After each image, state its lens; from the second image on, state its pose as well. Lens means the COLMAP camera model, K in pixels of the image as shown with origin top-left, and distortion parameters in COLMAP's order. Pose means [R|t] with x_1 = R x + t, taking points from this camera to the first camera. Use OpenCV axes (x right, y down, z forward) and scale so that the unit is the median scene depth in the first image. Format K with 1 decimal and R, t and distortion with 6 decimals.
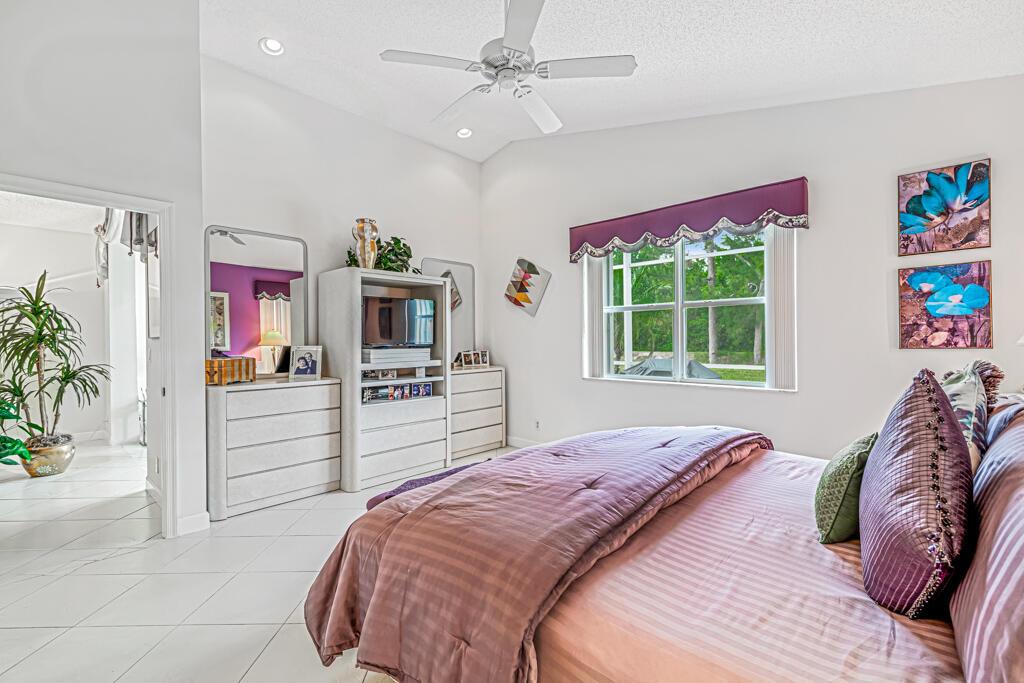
lens RADIAL K [[455.4, 0, 512.0], [0, 455.4, 341.5], [0, 0, 1]] dist [0.000203, -0.000054]
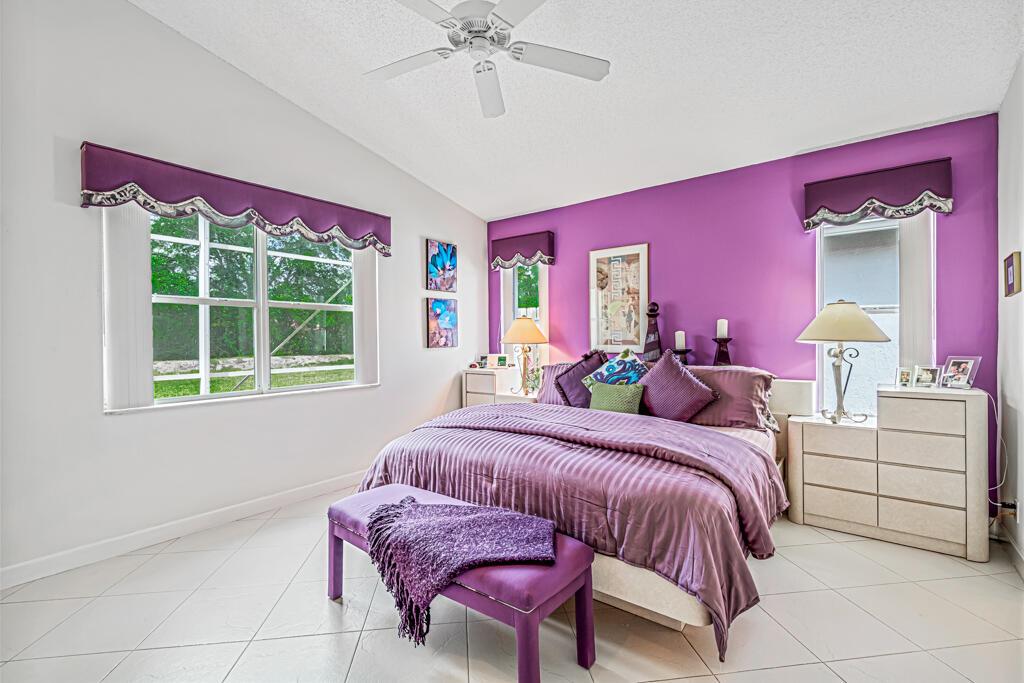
lens RADIAL K [[434.6, 0, 529.6], [0, 434.6, 341.8], [0, 0, 1]] dist [-0.000716, -0.000105]
pose [[-0.101271, -0.000429, 0.994859, -0.618283], [0.013190, 0.999911, 0.001774, -0.003957], [-0.994771, 0.013302, -0.101257, 0.723104]]
